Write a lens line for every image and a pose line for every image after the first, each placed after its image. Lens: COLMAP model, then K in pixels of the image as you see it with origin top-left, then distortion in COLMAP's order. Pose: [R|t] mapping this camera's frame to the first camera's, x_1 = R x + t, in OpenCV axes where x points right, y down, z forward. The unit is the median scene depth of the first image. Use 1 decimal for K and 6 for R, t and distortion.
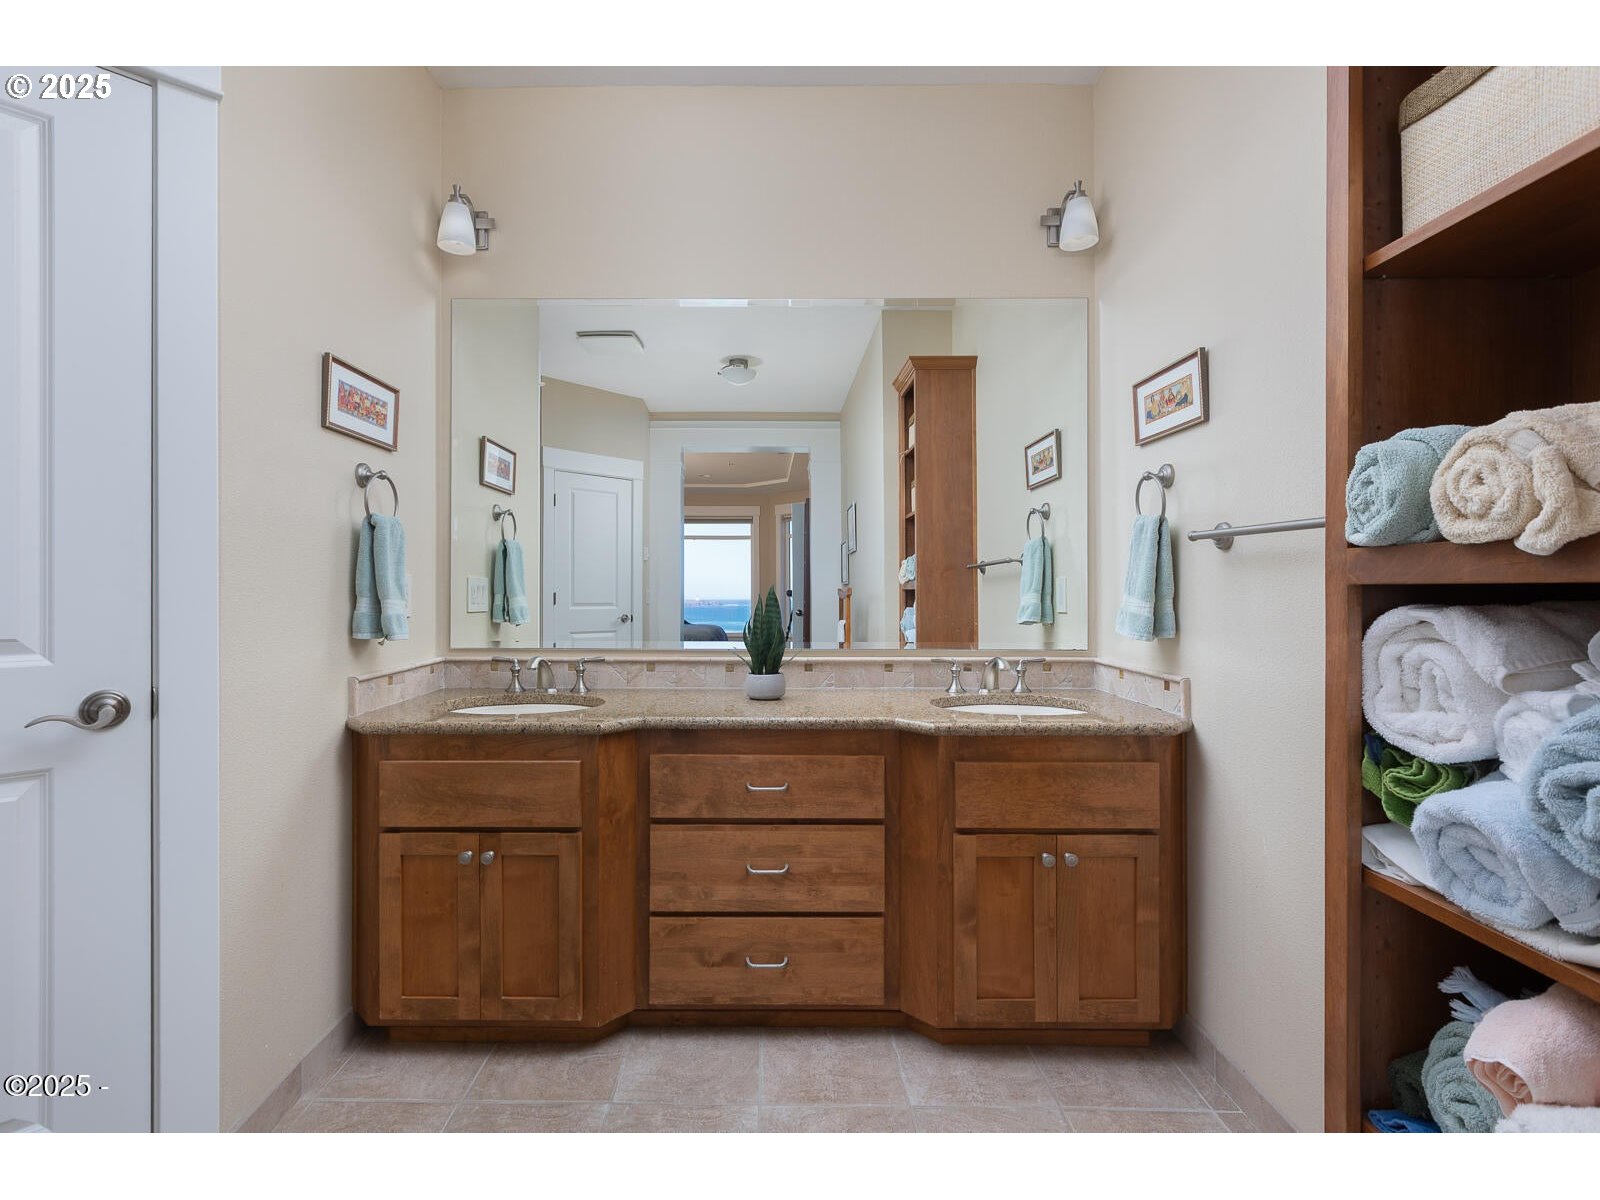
lens RADIAL K [[1193.3, 0, 800.0], [0, 1193.3, 600.0], [0, 0, 1]] dist [0.022267, -0.003038]
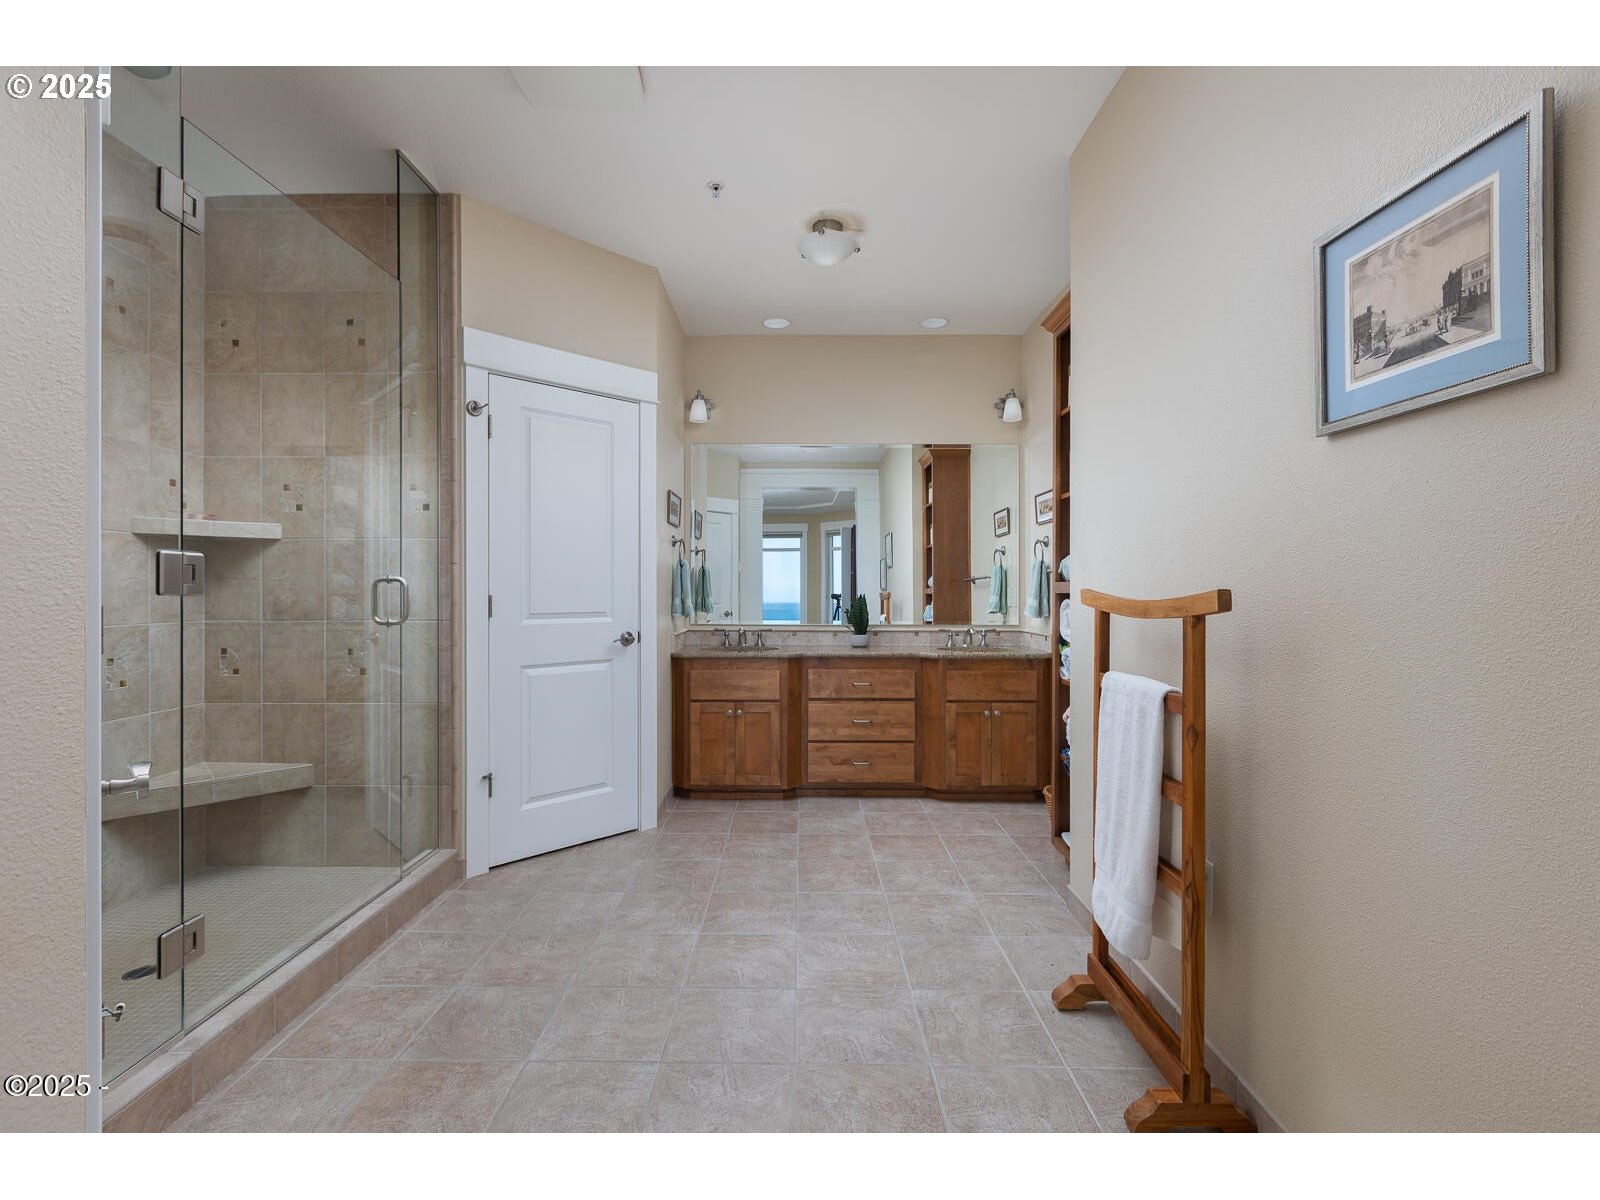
lens RADIAL K [[1193.3, 0, 800.0], [0, 1193.3, 600.0], [0, 0, 1]] dist [0.022267, -0.003038]
pose [[0.999793, 0.000975, -0.020328, -0.095241], [-0.001013, 0.999998, -0.001873, 0.006154], [0.020326, 0.001893, 0.999792, -1.191259]]
